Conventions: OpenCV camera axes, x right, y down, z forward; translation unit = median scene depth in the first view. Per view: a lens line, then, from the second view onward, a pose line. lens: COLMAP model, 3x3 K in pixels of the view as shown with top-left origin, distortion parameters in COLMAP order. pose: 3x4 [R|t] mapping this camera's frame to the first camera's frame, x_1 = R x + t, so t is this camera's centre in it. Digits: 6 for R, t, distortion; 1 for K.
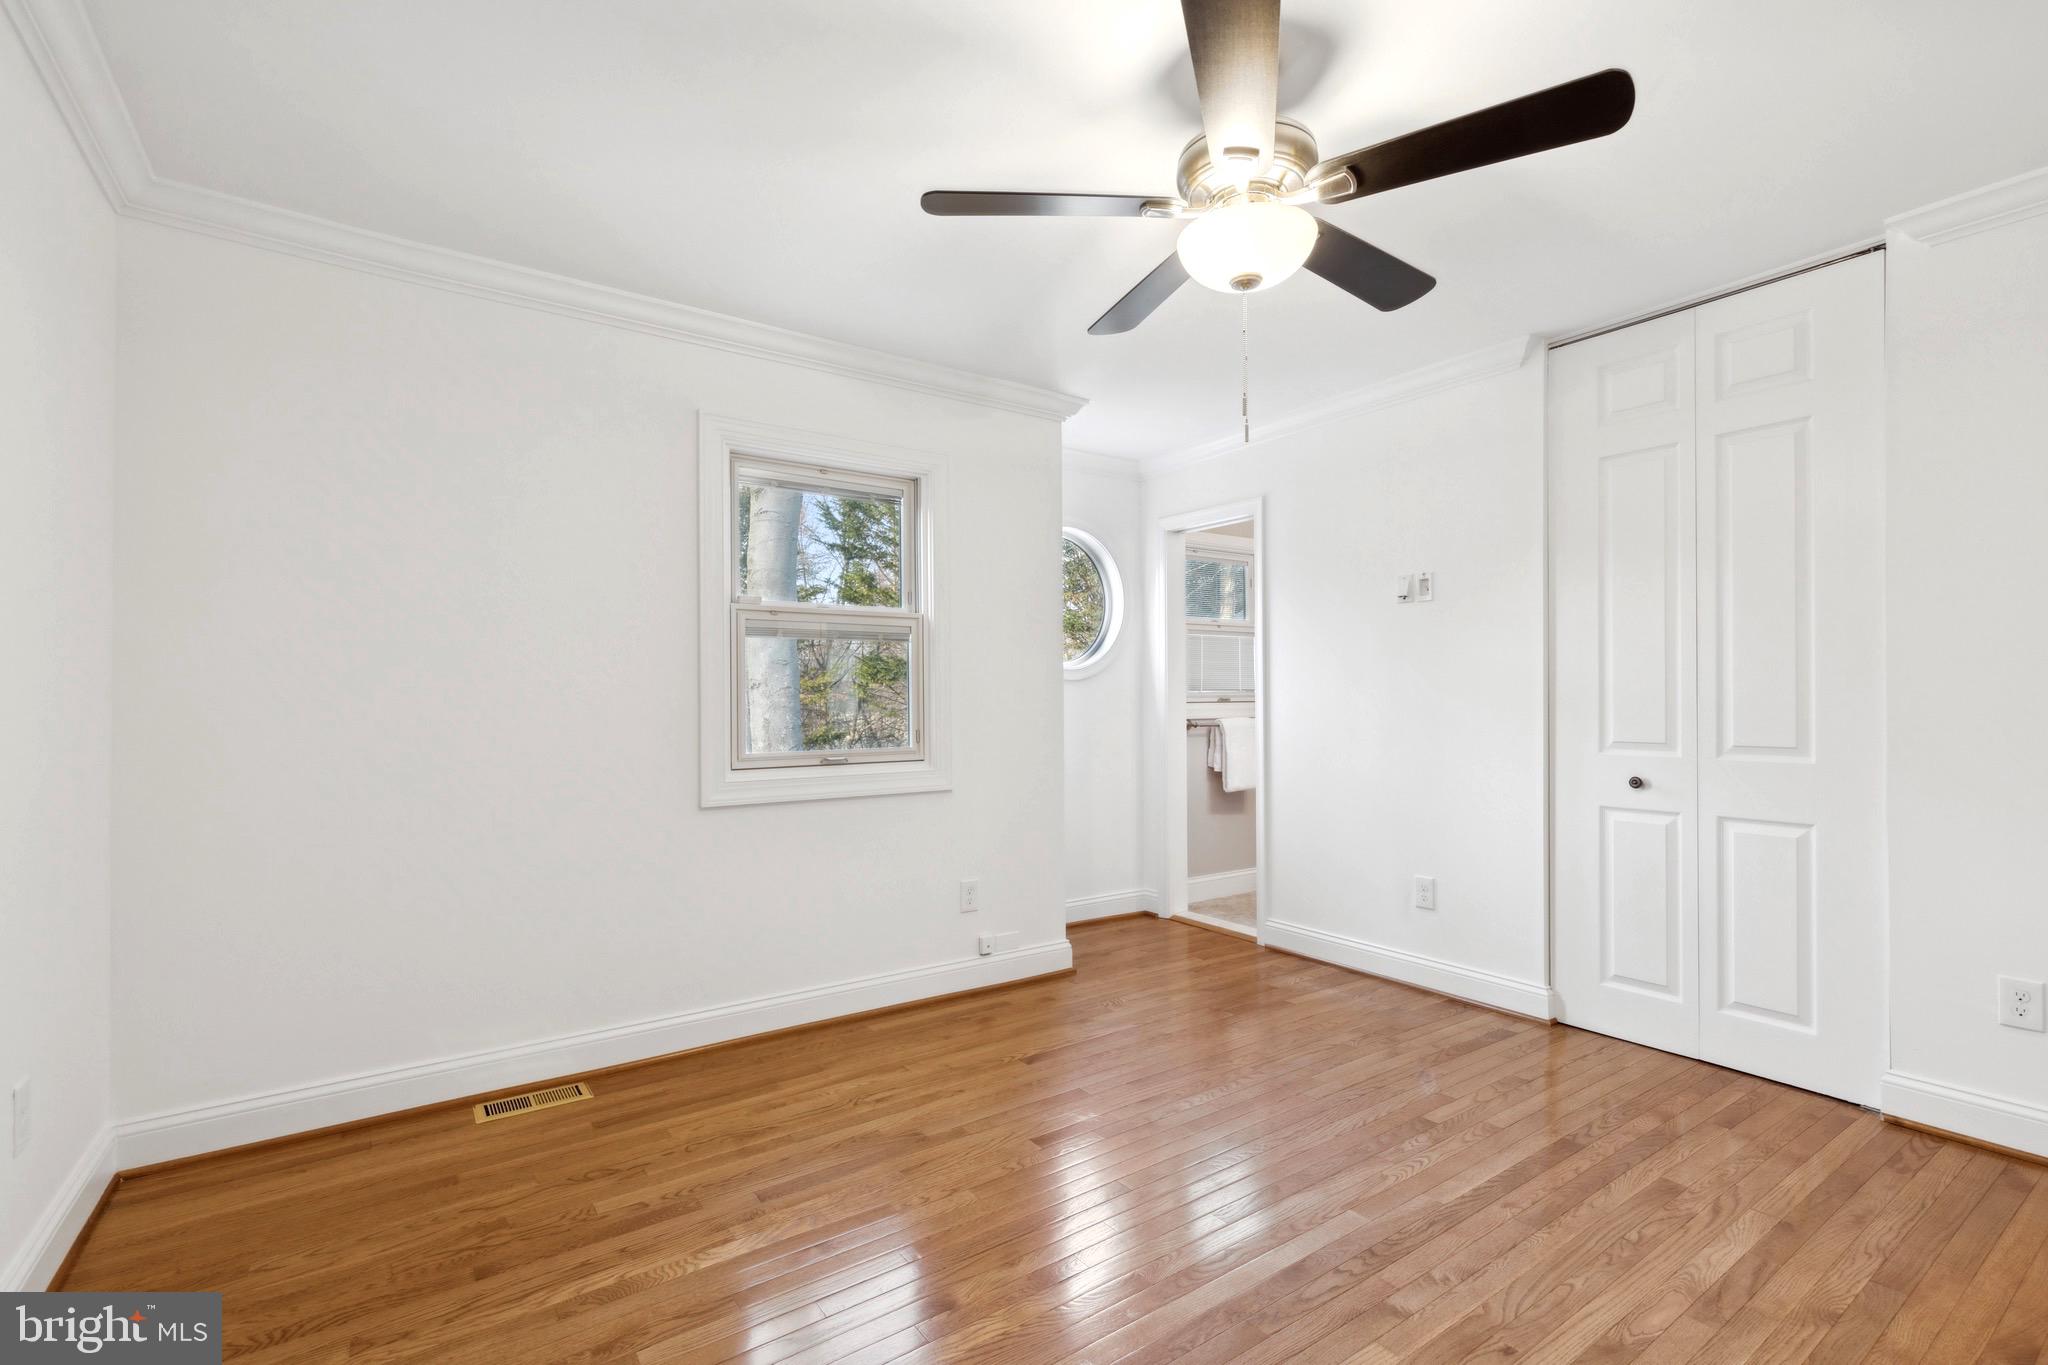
lens RADIAL K [[930.7, 0, 1036.2], [0, 930.7, 704.0], [0, 0, 1]] dist [0.002078, -0.000628]
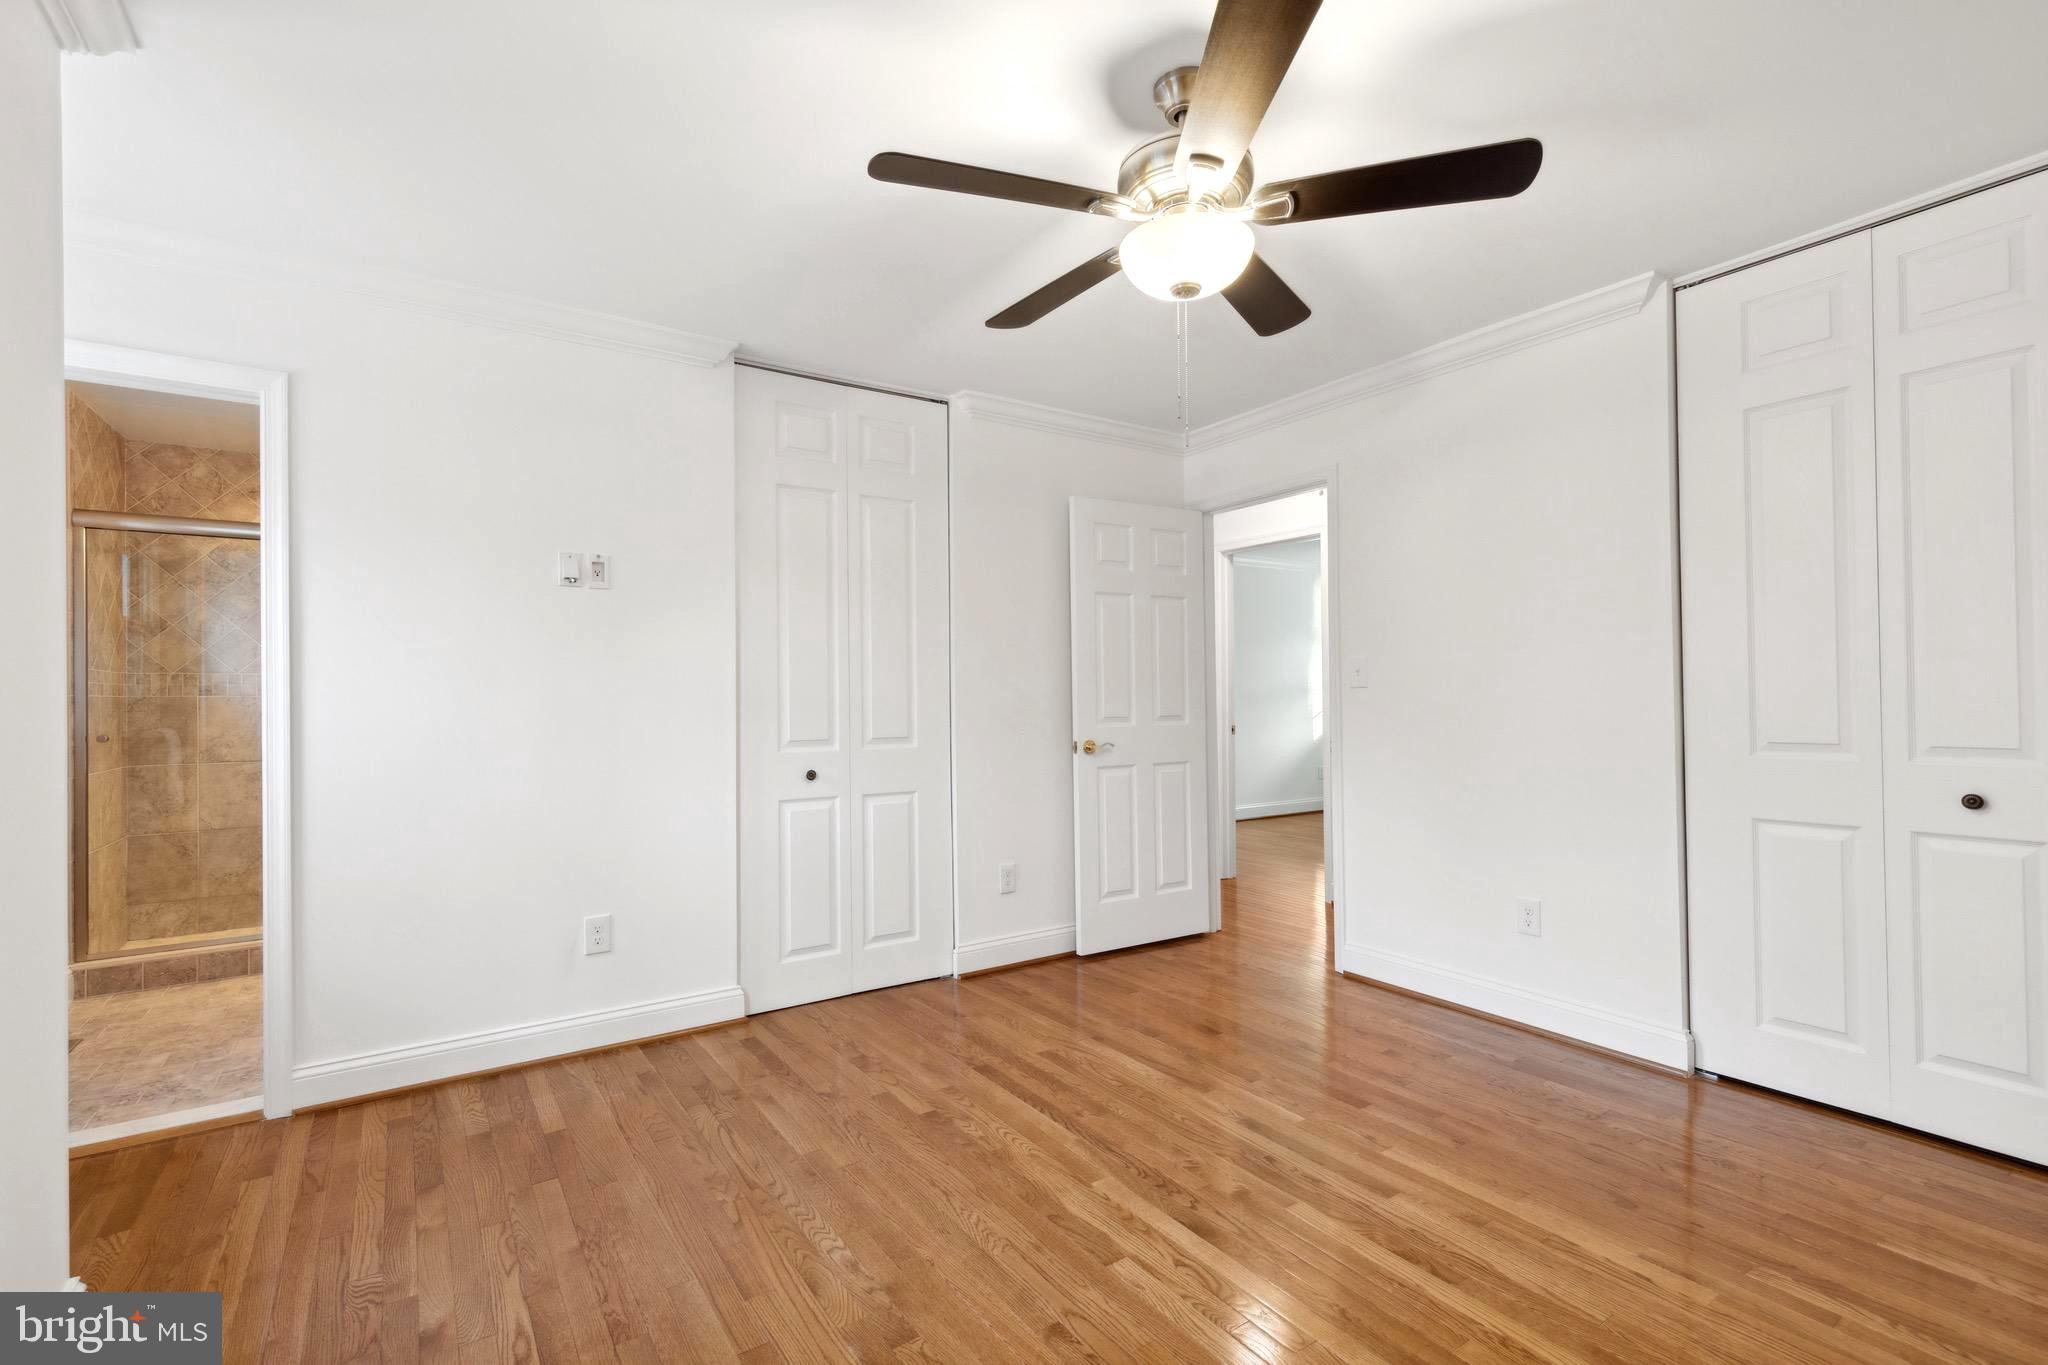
lens RADIAL K [[911.8, 0, 1022.5], [0, 911.8, 695.5], [0, 0, 1]] dist [0.012635, -0.000373]
pose [[0.029195, 0.006640, 0.999552, -0.529569], [0.014555, 0.999869, -0.007067, -0.002294], [-0.999468, 0.014754, 0.029095, 0.781891]]
